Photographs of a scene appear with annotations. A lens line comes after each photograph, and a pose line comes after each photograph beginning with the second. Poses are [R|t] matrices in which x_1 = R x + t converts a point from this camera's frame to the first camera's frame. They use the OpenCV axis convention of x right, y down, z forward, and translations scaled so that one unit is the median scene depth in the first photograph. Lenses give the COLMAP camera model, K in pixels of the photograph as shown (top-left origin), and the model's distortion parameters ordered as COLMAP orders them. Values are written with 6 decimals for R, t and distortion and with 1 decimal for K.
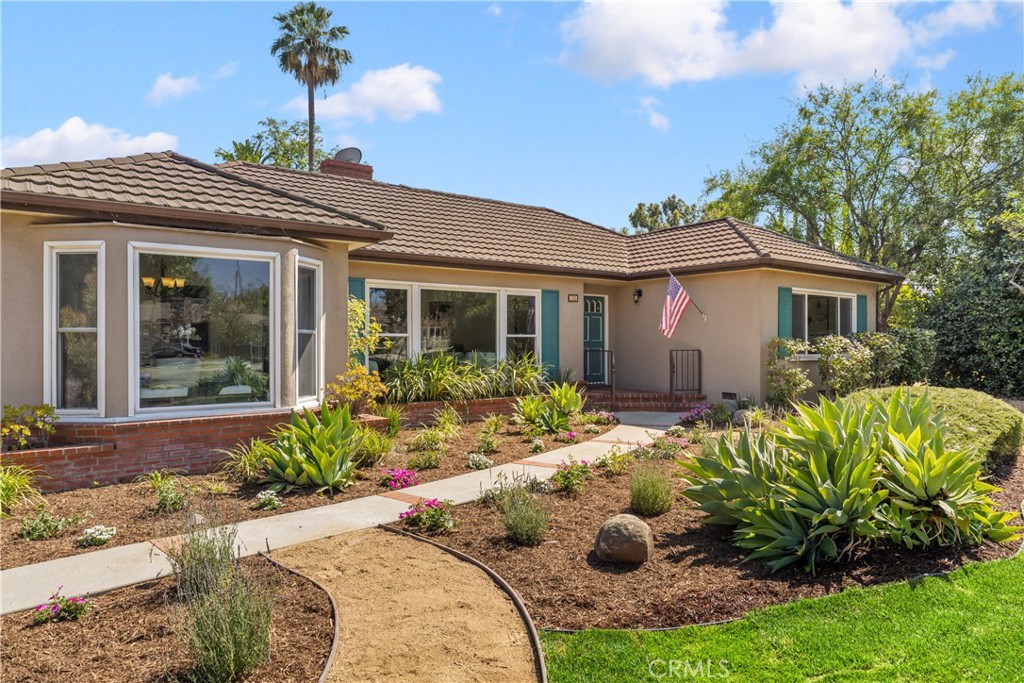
lens RADIAL K [[674.7, 0, 514.8], [0, 674.7, 338.9], [0, 0, 1]] dist [-0.004548, 0.000037]
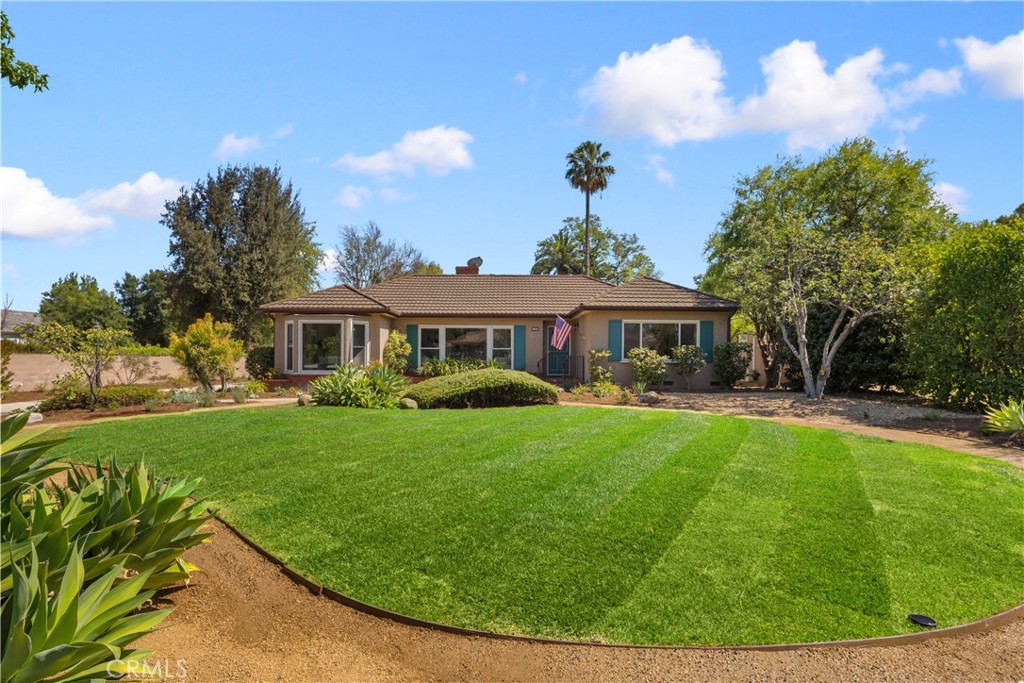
lens RADIAL K [[499.7, 0, 517.1], [0, 499.7, 349.9], [0, 0, 1]] dist [0.006795, 0.000571]
pose [[0.808203, -0.003420, -0.588894, 0.915380], [-0.001357, 0.999970, -0.007671, 0.010403], [0.588902, 0.006999, 0.808174, -0.188056]]
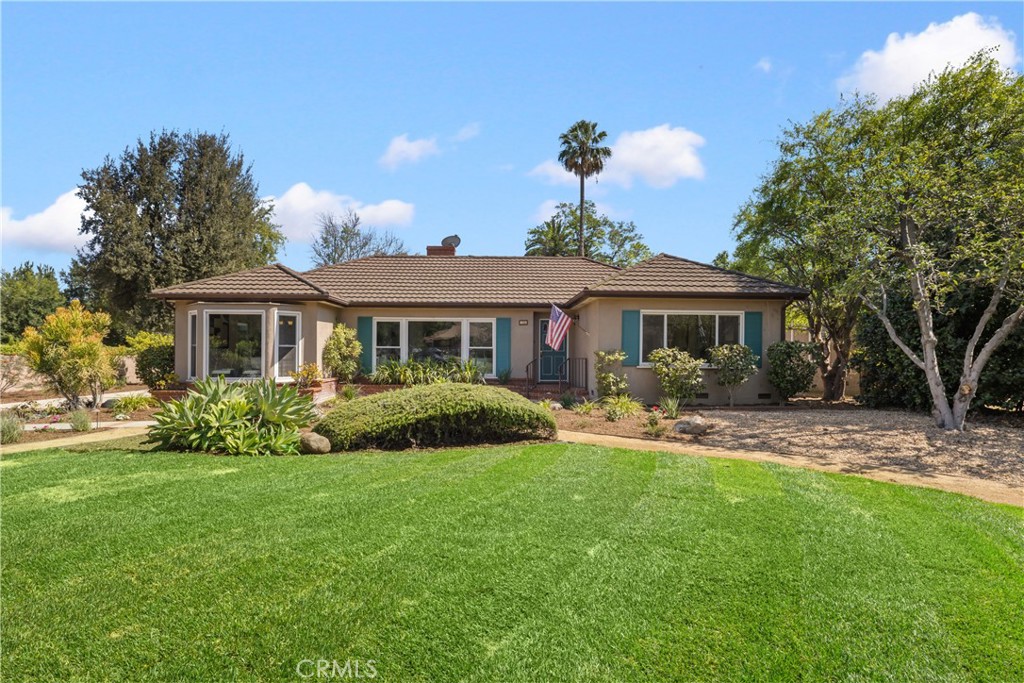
lens RADIAL K [[499.7, 0, 513.3], [0, 499.7, 342.5], [0, 0, 1]] dist [0.006795, 0.000571]
pose [[0.814367, -0.004743, -0.580330, 0.737876], [-0.002358, 0.999931, -0.011481, -0.003588], [0.580345, 0.010719, 0.814300, 0.086431]]
